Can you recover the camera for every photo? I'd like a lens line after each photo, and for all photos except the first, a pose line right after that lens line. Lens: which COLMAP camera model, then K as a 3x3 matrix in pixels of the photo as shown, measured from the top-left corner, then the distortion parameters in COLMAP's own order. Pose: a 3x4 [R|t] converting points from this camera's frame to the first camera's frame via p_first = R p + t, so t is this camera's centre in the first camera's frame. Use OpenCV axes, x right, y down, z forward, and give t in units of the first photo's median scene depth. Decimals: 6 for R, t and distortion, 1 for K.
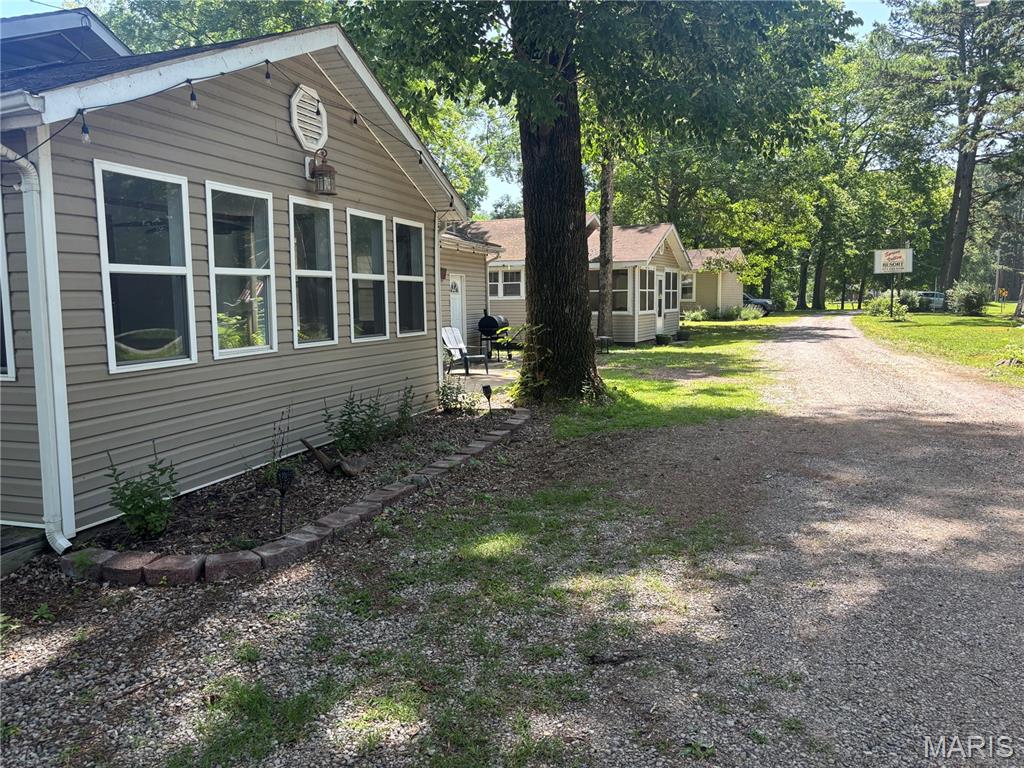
lens RADIAL K [[773.7, 0, 514.5], [0, 773.7, 382.9], [0, 0, 1]] dist [0.063205, -0.069835]
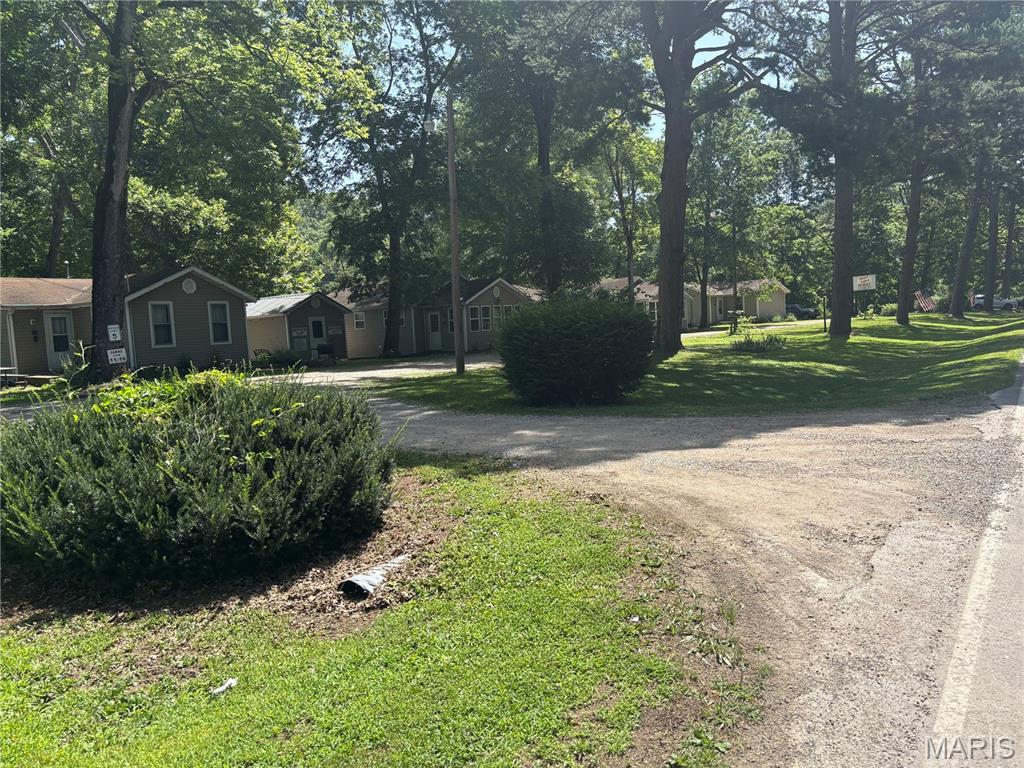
lens RADIAL K [[773.7, 0, 505.1], [0, 773.7, 386.0], [0, 0, 1]] dist [0.063205, -0.069835]
pose [[0.950674, -0.012396, -0.309943, 0.471149], [0.007305, 0.999819, -0.017581, 0.141843], [0.310105, 0.014450, 0.950593, -1.332807]]
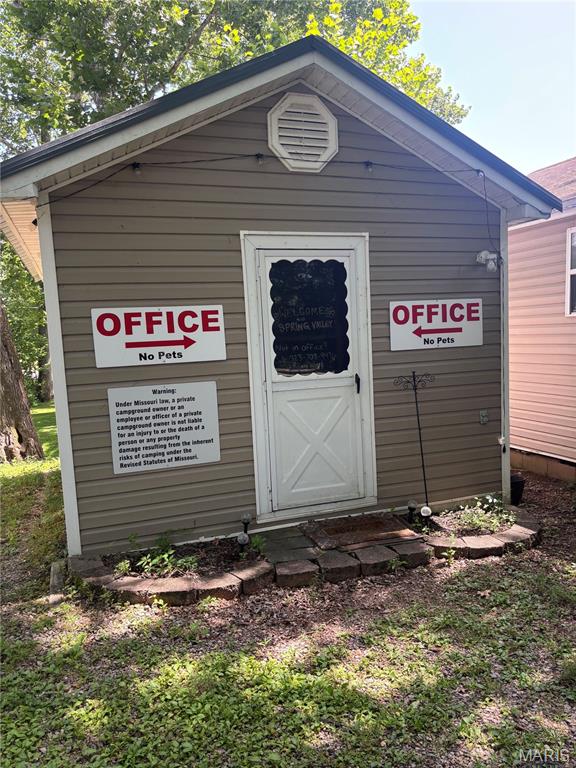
lens RADIAL K [[580.2, 0, 287.6], [0, 580.2, 386.5], [0, 0, 1]] dist [0.063205, -0.069835]
pose [[0.627455, 0.061096, -0.776252, -0.271495], [-0.045868, 0.998086, 0.041481, 0.004963], [0.777301, 0.009578, 0.629056, -0.021133]]
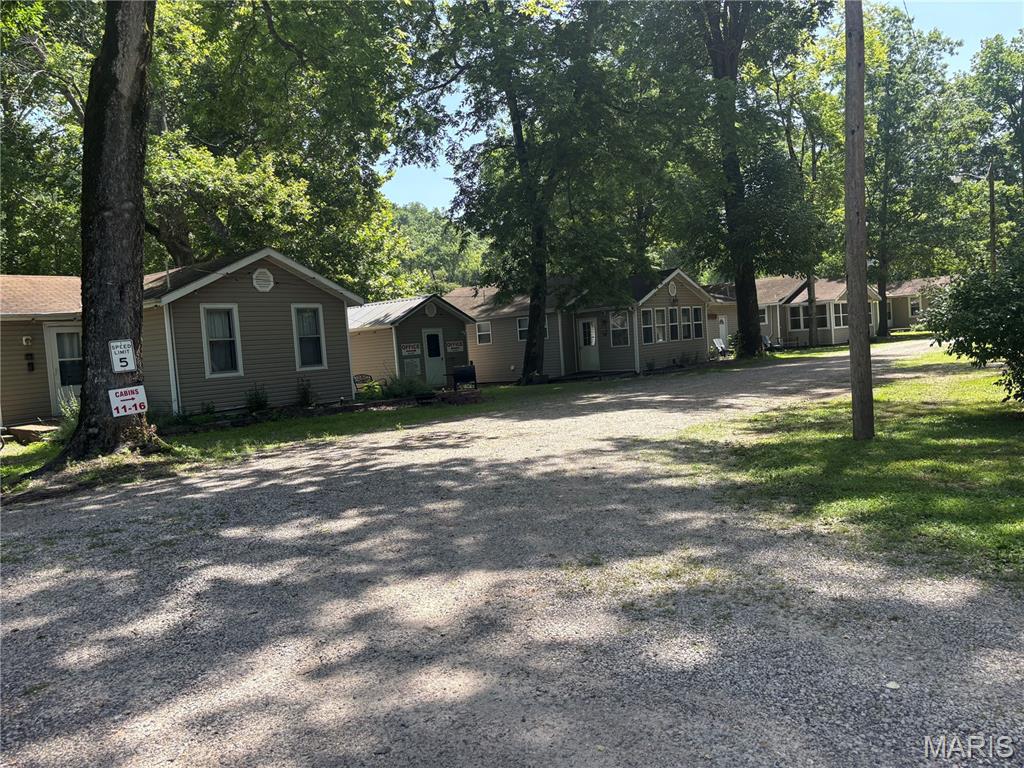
lens RADIAL K [[773.7, 0, 515.6], [0, 773.7, 385.5], [0, 0, 1]] dist [0.063205, -0.069835]
pose [[0.926458, -0.032441, -0.374998, 0.153267], [0.018951, 0.999036, -0.039608, 0.101913], [0.375921, 0.029588, 0.926179, -0.958498]]
